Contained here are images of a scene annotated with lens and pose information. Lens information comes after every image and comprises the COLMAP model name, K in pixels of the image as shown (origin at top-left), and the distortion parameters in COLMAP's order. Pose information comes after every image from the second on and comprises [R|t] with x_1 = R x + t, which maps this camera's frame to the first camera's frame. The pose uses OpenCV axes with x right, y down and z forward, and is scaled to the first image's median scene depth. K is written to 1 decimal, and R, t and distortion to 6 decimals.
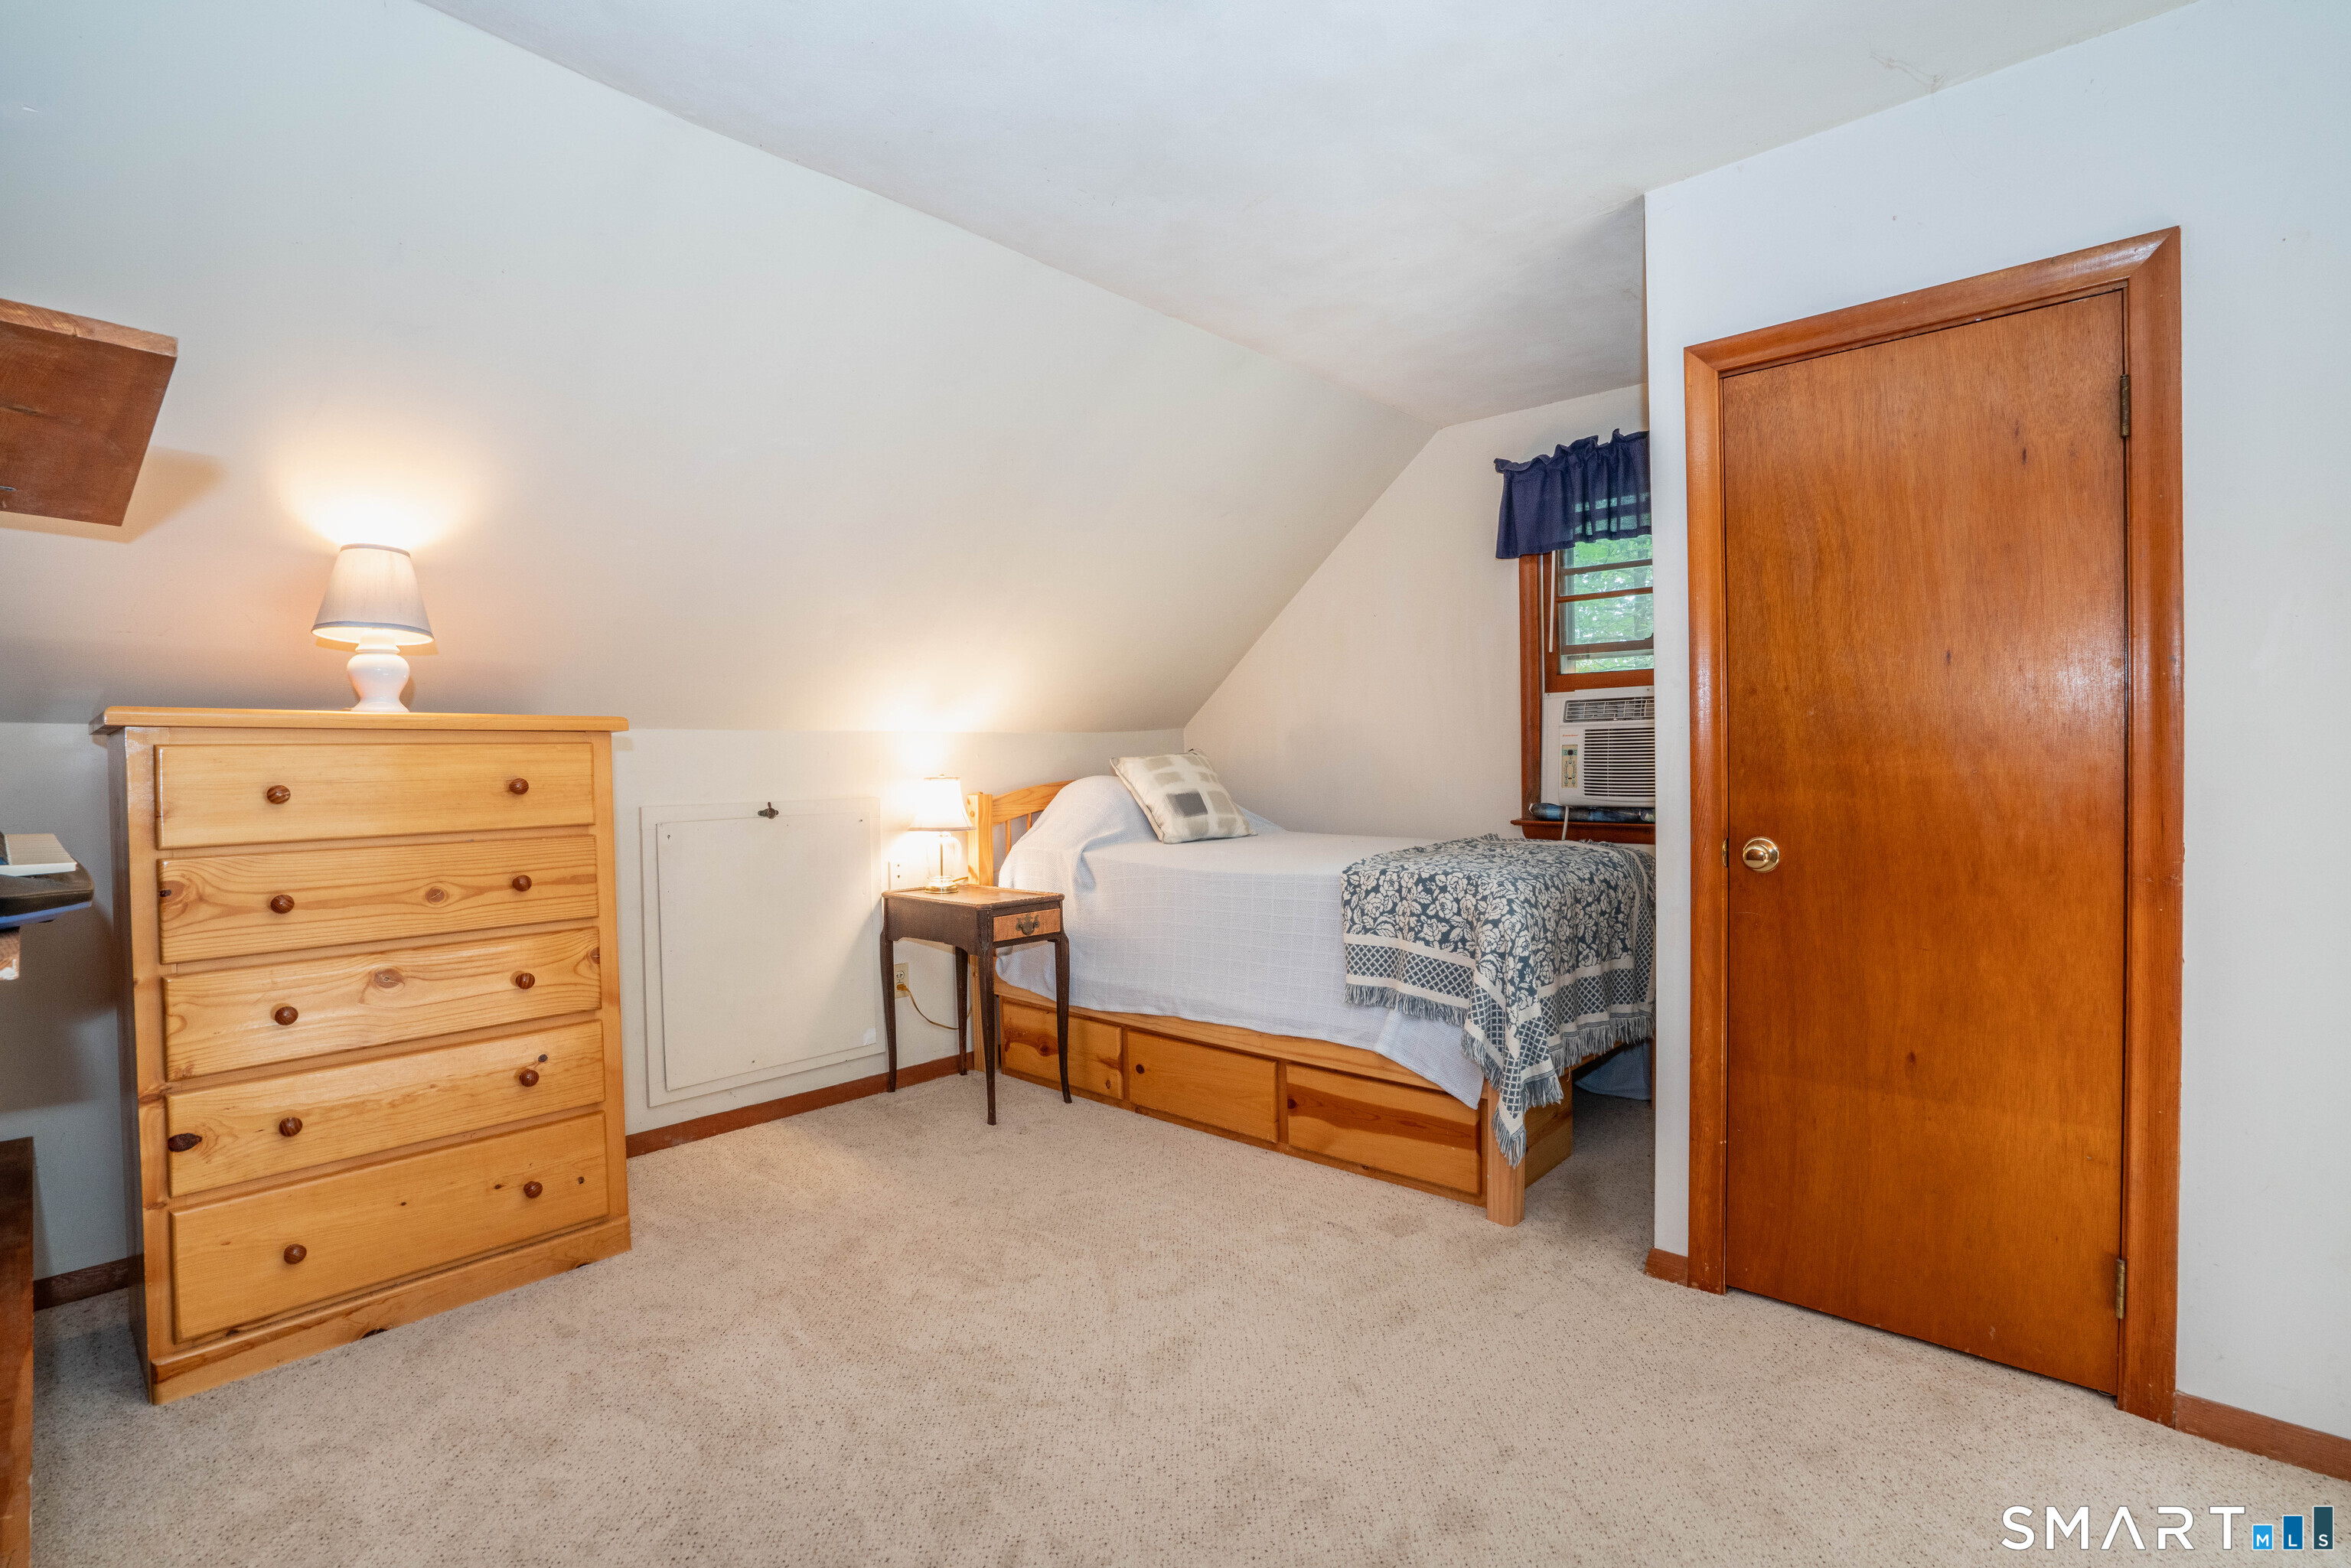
lens RADIAL K [[1083.6, 0, 1175.5], [0, 1083.6, 784.0], [0, 0, 1]] dist [-0.052231, 0.016135]
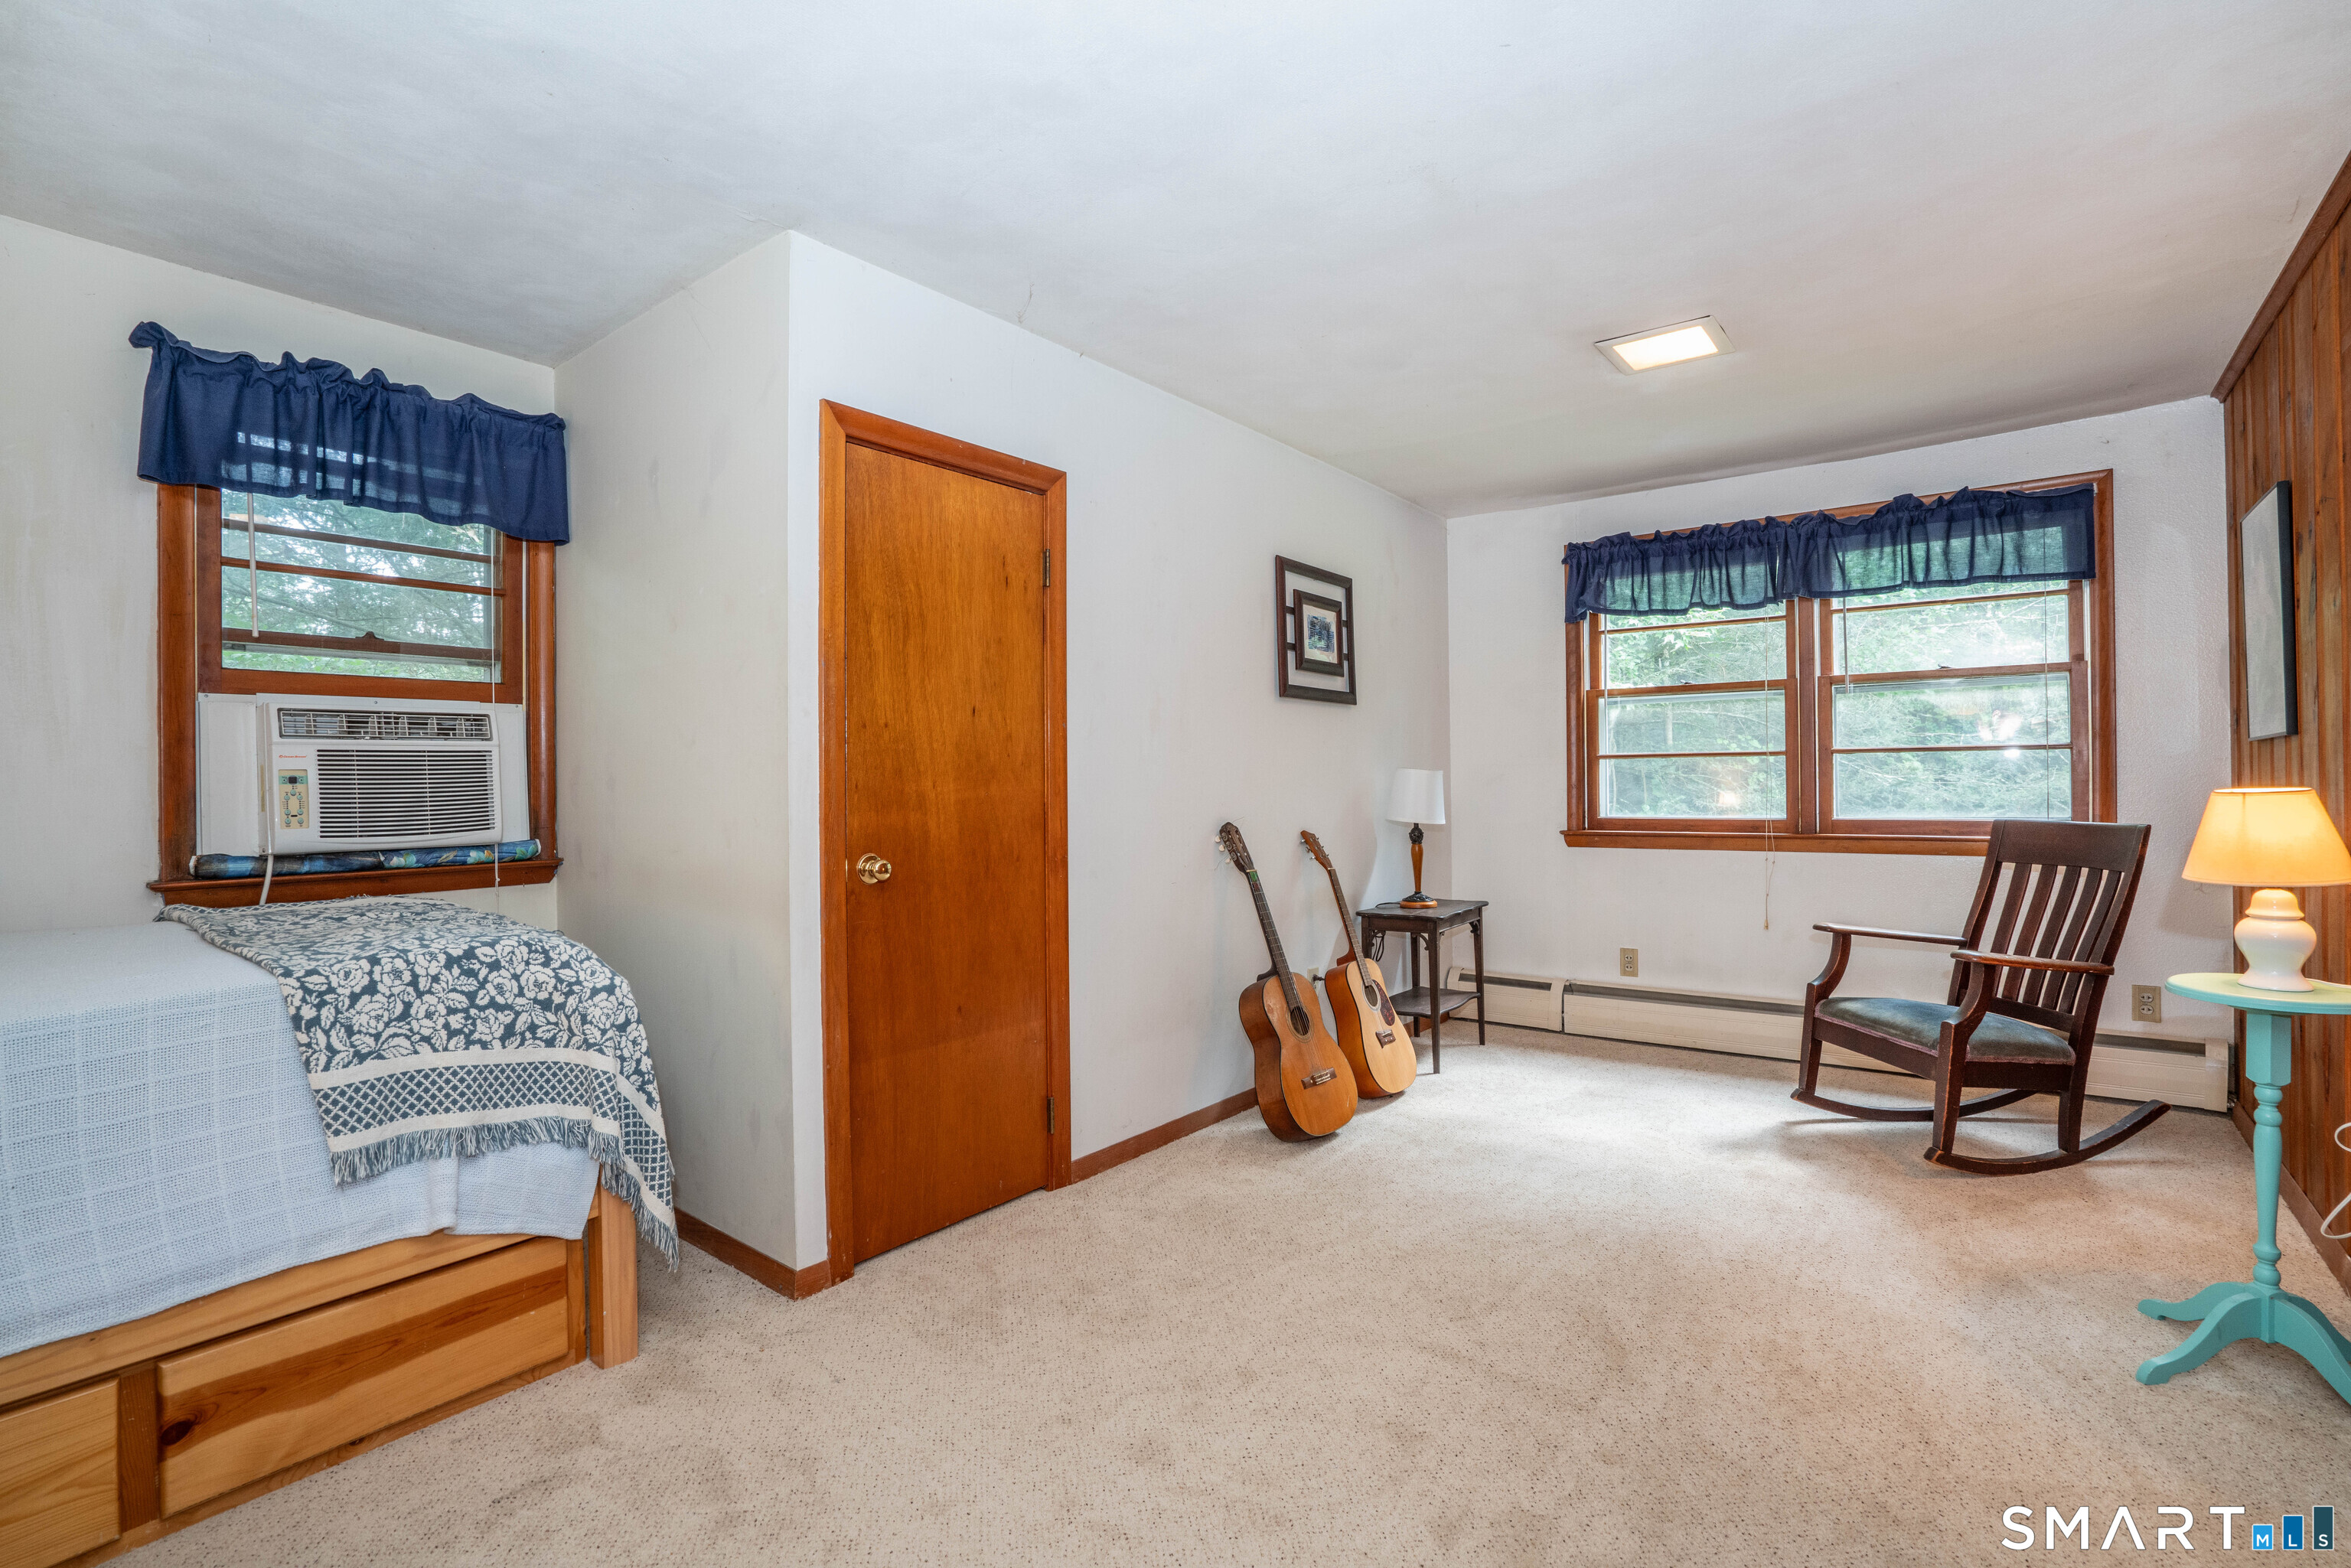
lens RADIAL K [[1083.6, 0, 1175.5], [0, 1083.6, 784.0], [0, 0, 1]] dist [-0.052231, 0.016135]
pose [[-0.072683, 0.007096, 0.997330, -0.489327], [0.030251, 0.999530, -0.004907, -0.006607], [-0.996896, 0.029814, -0.072864, 0.588644]]
